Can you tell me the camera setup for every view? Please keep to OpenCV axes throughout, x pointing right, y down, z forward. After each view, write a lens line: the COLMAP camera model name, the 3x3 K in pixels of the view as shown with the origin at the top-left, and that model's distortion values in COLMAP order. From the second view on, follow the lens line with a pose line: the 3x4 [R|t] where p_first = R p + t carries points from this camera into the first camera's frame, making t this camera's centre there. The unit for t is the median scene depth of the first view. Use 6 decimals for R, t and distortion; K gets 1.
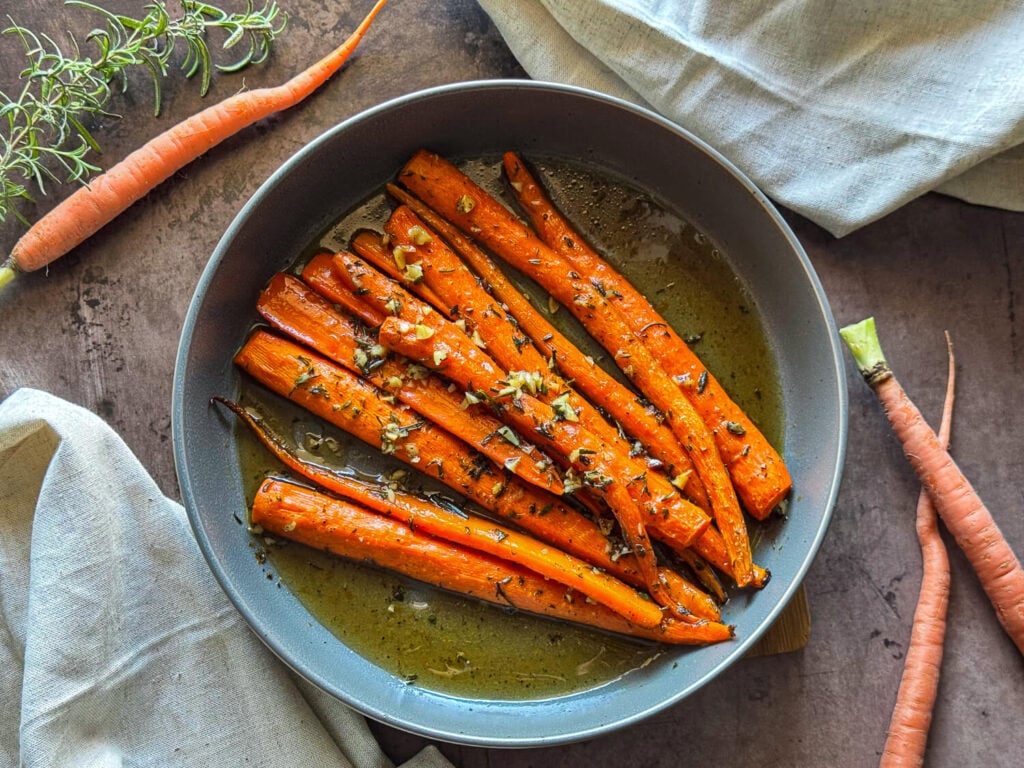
lens RADIAL K [[1548.3, 0, 499.4], [0, 1548.3, 355.0], [0, 0, 1]] dist [0.144204, -0.058687]
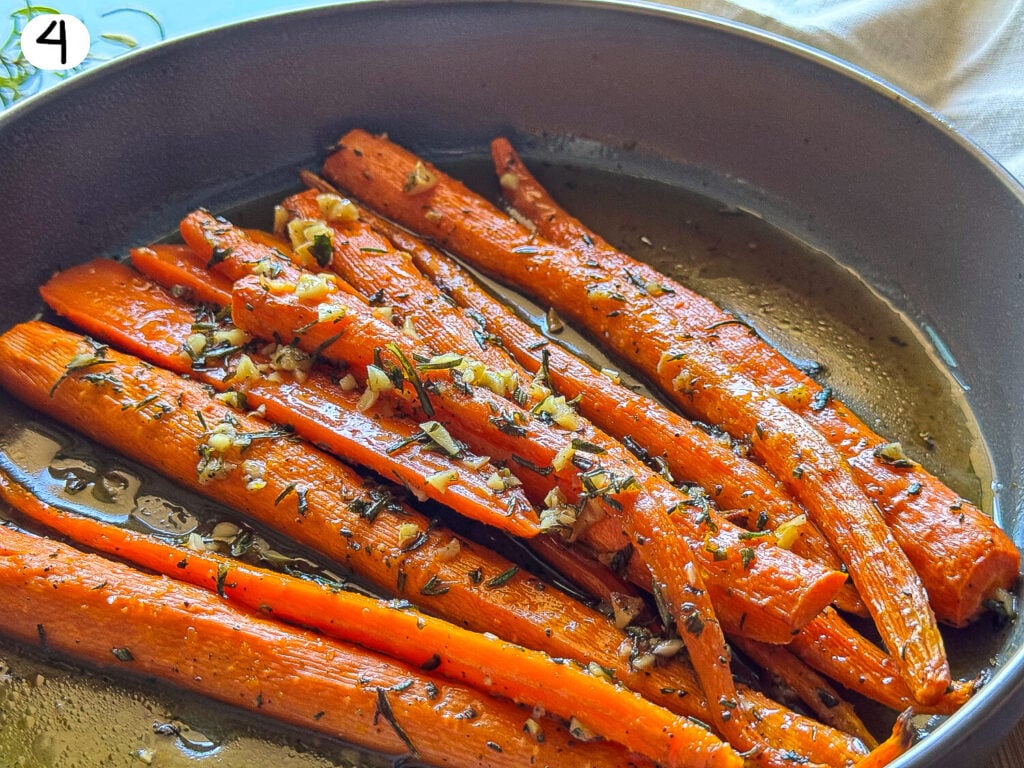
lens RADIAL K [[1555.7, 0, 512.0], [0, 1555.7, 384.0], [0, 0, 1]] dist [0.162550, -0.060745]
pose [[0.994245, 0.014688, -0.106121, 0.083059], [-0.072083, 0.824523, -0.561218, 0.320593], [0.079256, 0.565638, 0.820836, 0.557601]]
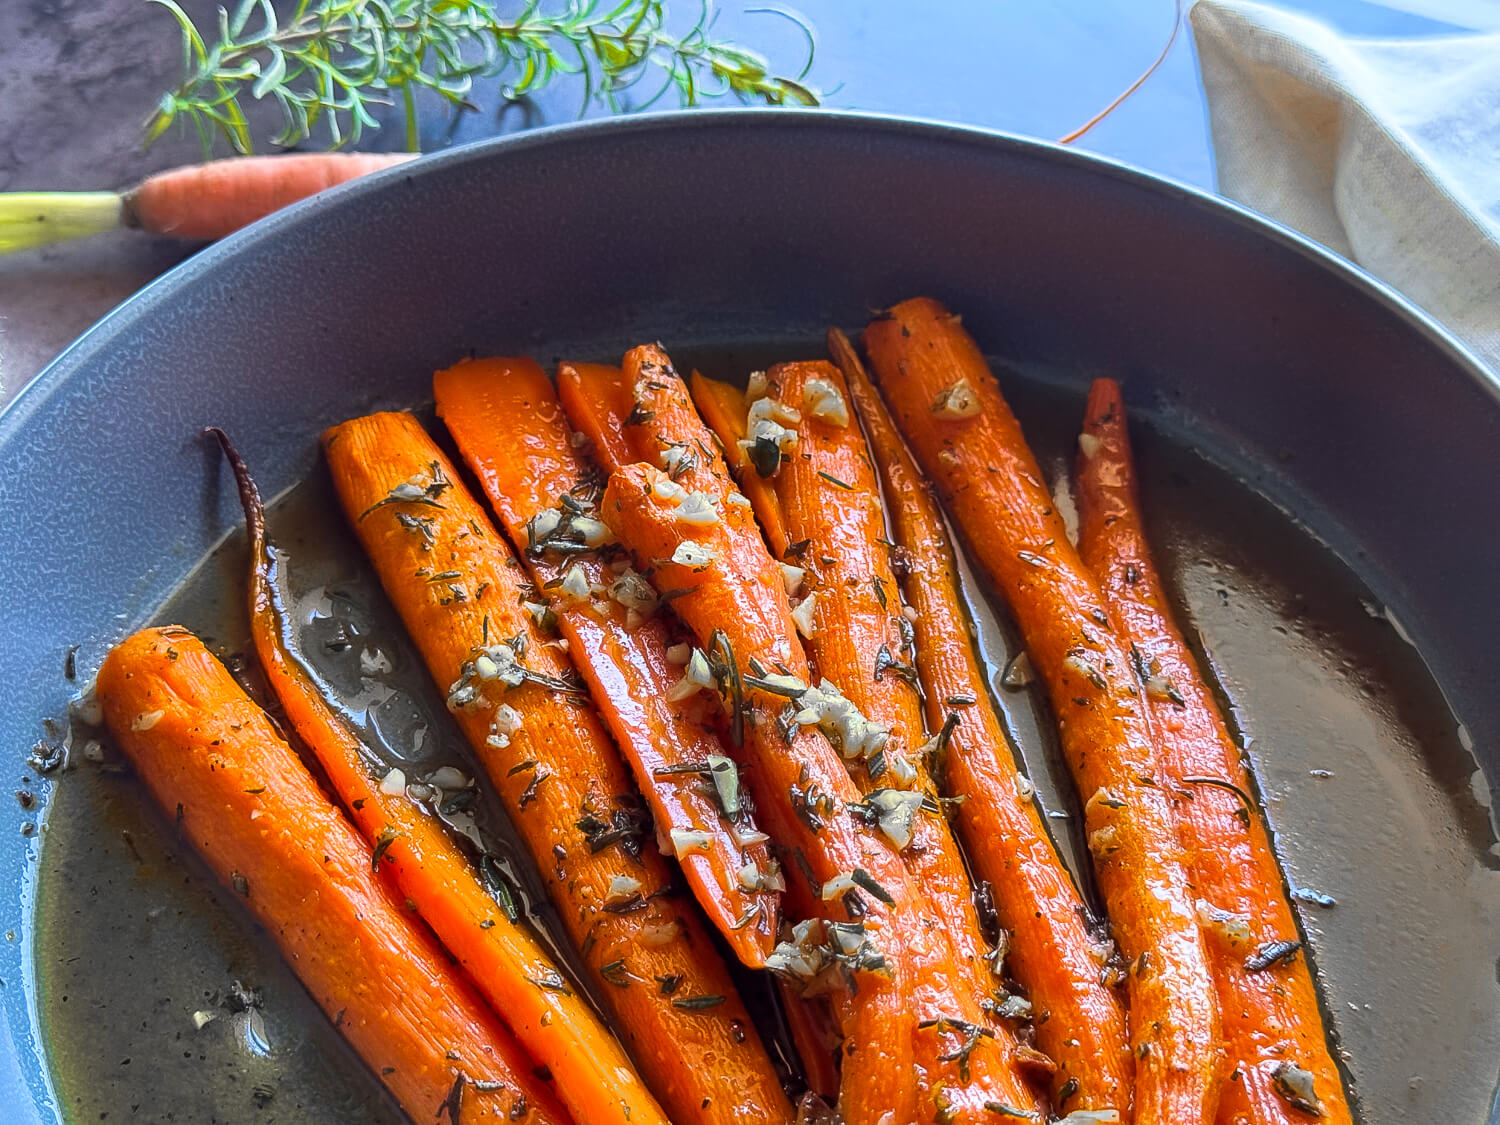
lens RADIAL K [[2278.9, 0, 750.0], [0, 2278.9, 562.5], [0, 0, 1]] dist [0.162550, -0.060745]
pose [[0.825057, 0.388752, -0.410064, 0.214669], [-0.544638, 0.740424, -0.393881, 0.224171], [0.150499, 0.548310, 0.822621, 0.505240]]
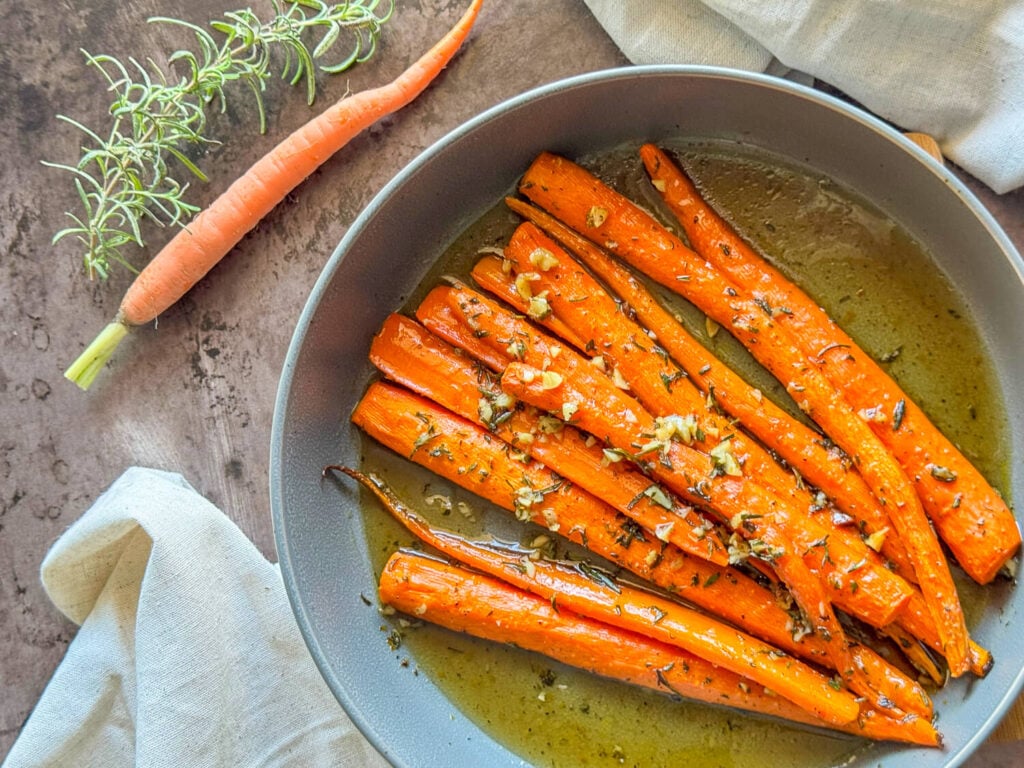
lens RADIAL K [[1548.3, 0, 499.4], [0, 1548.3, 355.0], [0, 0, 1]] dist [0.144204, -0.058687]
pose [[0.967925, -0.064002, -0.242950, 0.130249], [0.093289, 0.989430, 0.111018, -0.124303], [0.233277, -0.130121, 0.963665, 0.172949]]
